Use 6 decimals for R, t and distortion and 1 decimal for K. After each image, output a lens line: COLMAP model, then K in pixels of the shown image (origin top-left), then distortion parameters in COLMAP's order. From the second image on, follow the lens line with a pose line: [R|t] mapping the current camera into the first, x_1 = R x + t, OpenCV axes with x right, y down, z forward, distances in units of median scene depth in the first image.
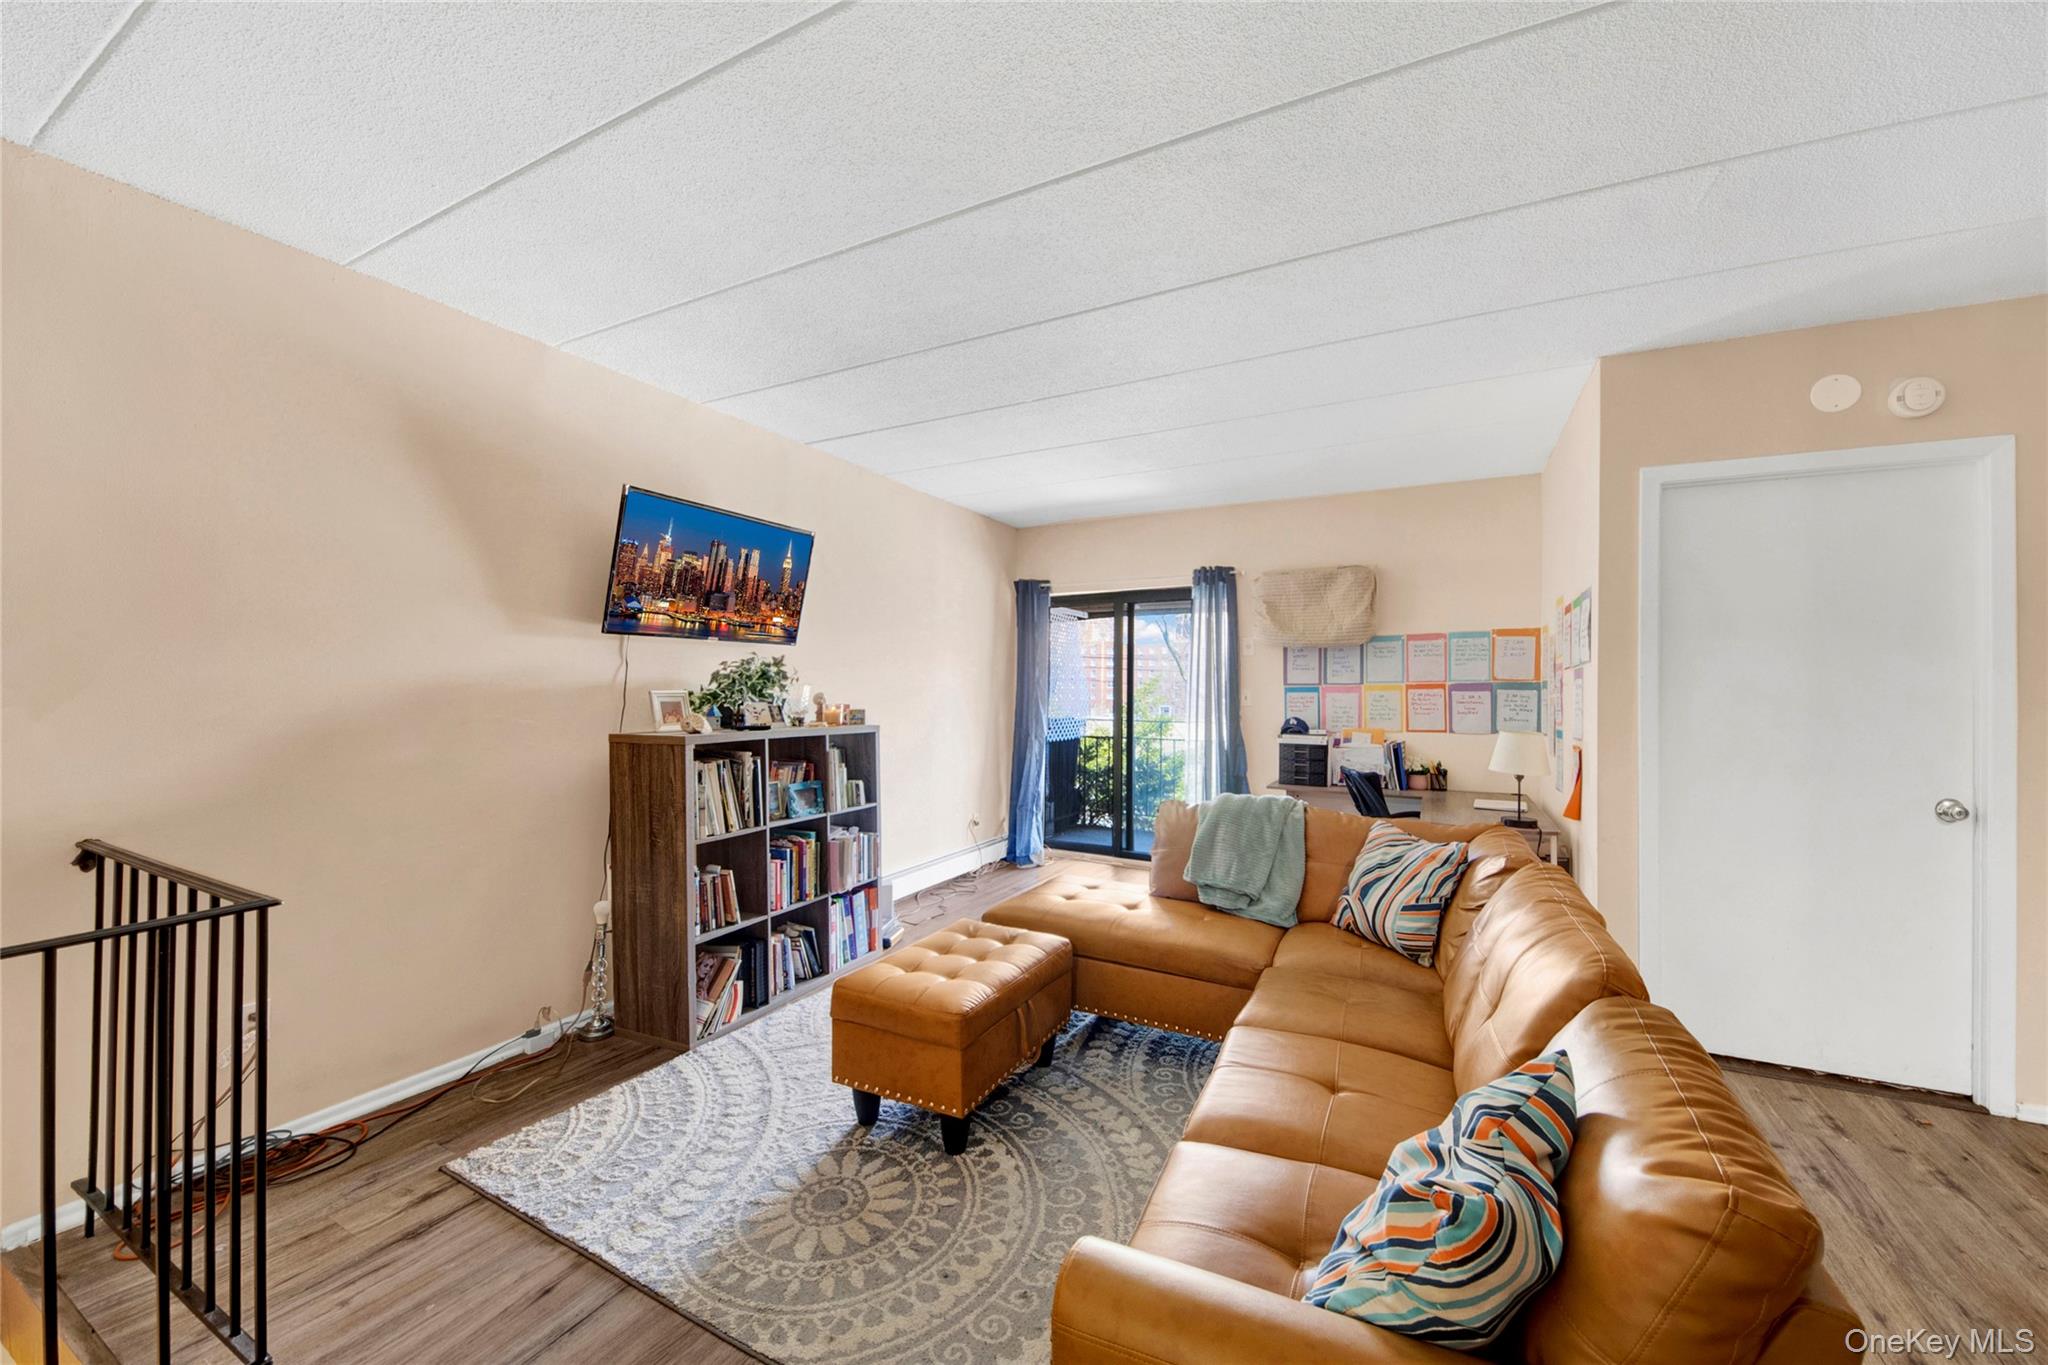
lens RADIAL K [[761.0, 0, 1024.9], [0, 761.0, 691.4], [0, 0, 1]] dist [-0.040009, -0.000971]
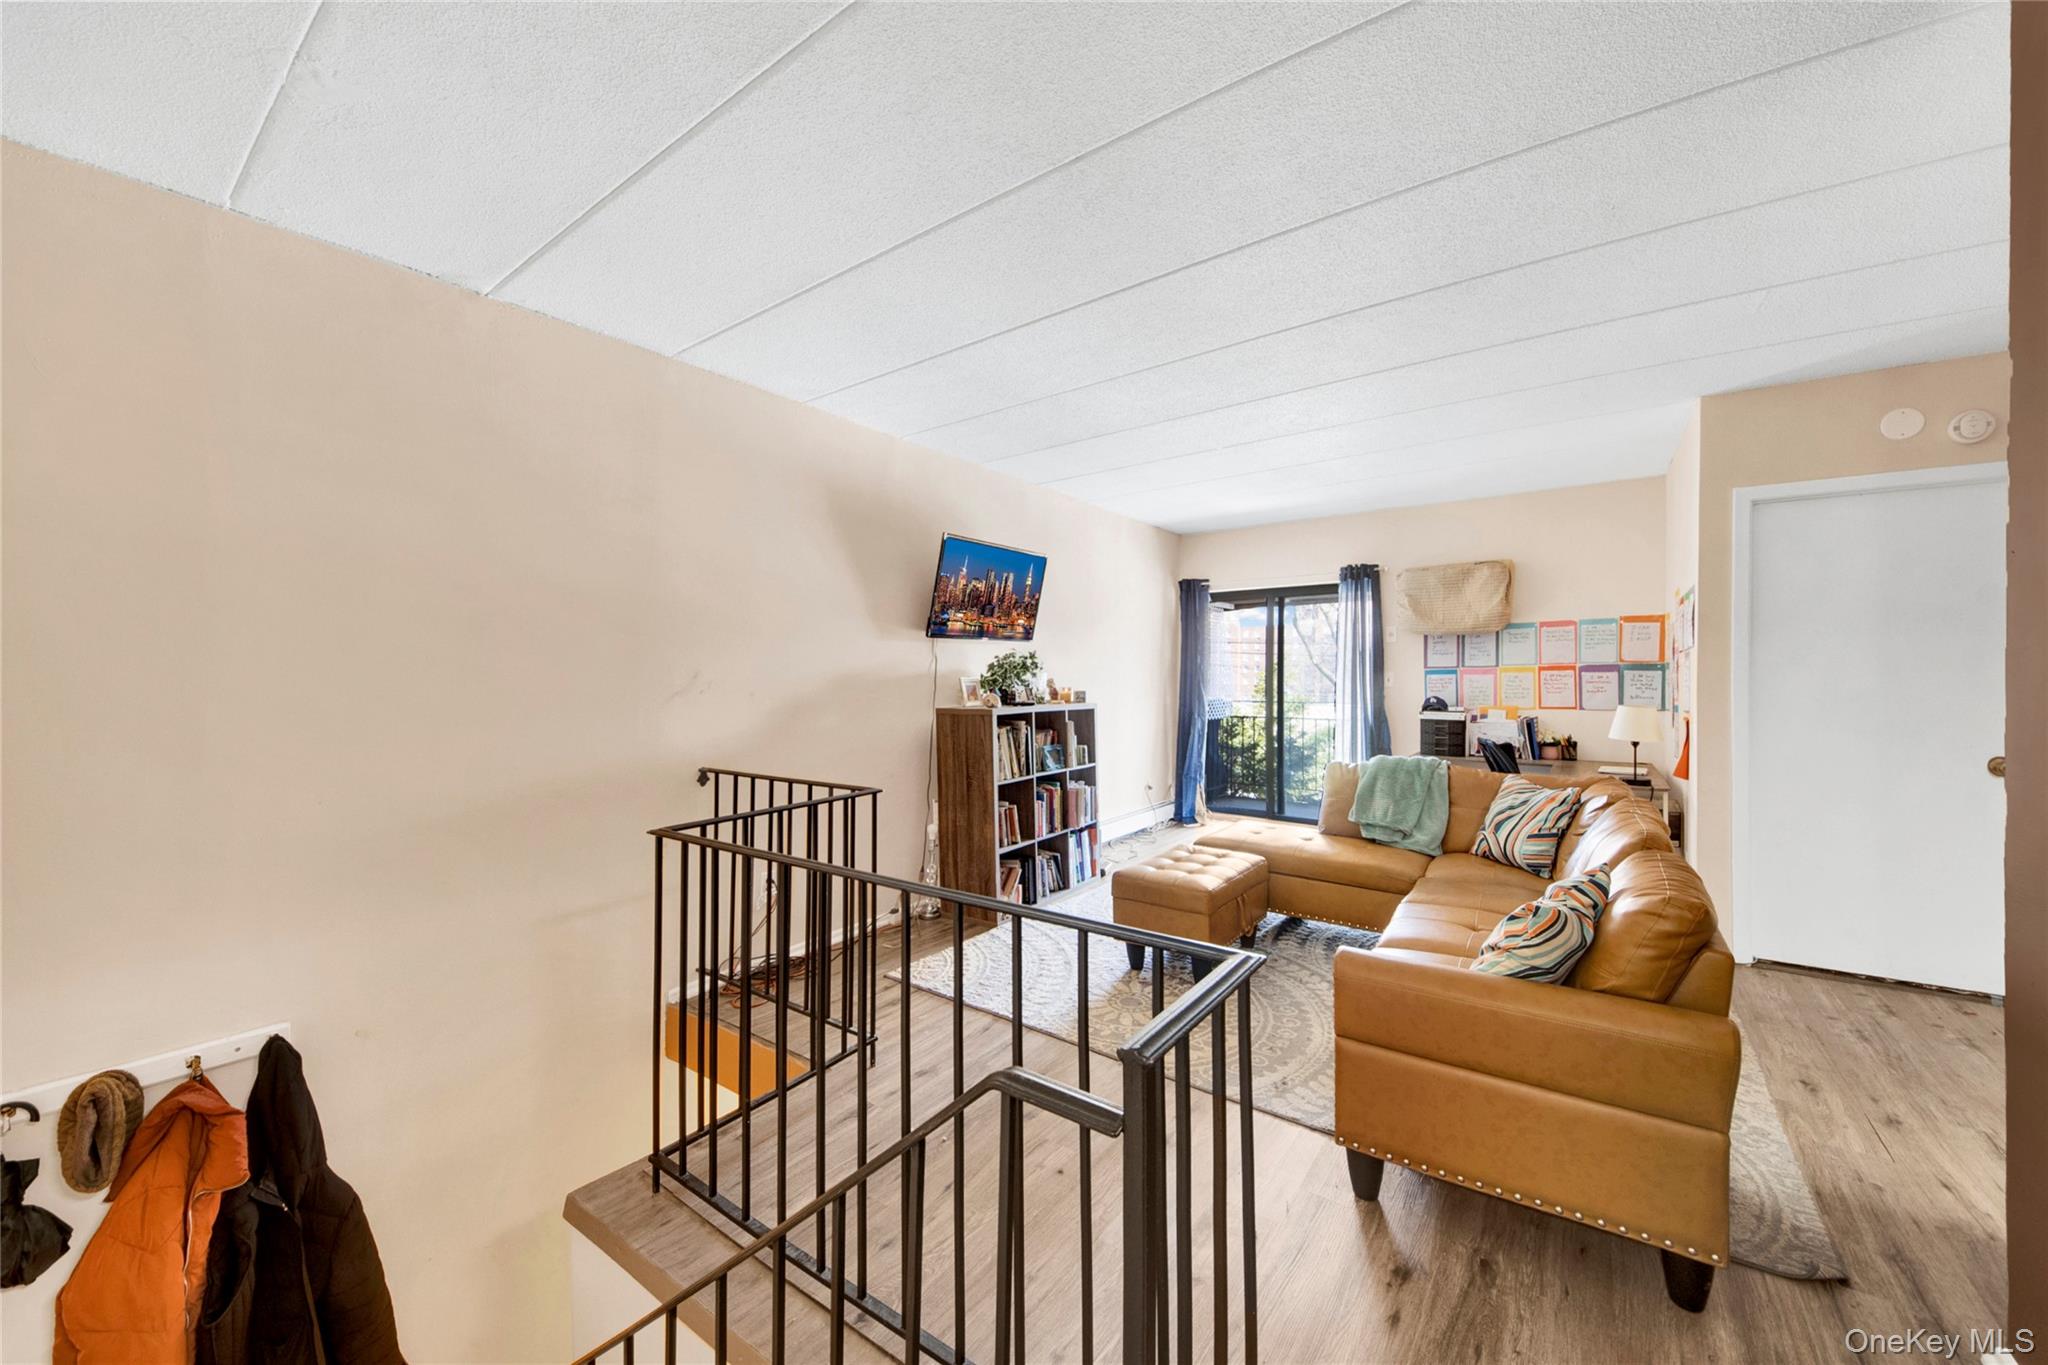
lens RADIAL K [[761.0, 0, 1025.0], [0, 761.0, 688.5], [0, 0, 1]] dist [-0.040009, -0.000971]
pose [[0.989199, -0.008125, -0.146352, -0.159676], [0.010147, 0.999863, 0.013076, 0.002495], [0.146225, -0.014420, 0.989146, -0.380594]]
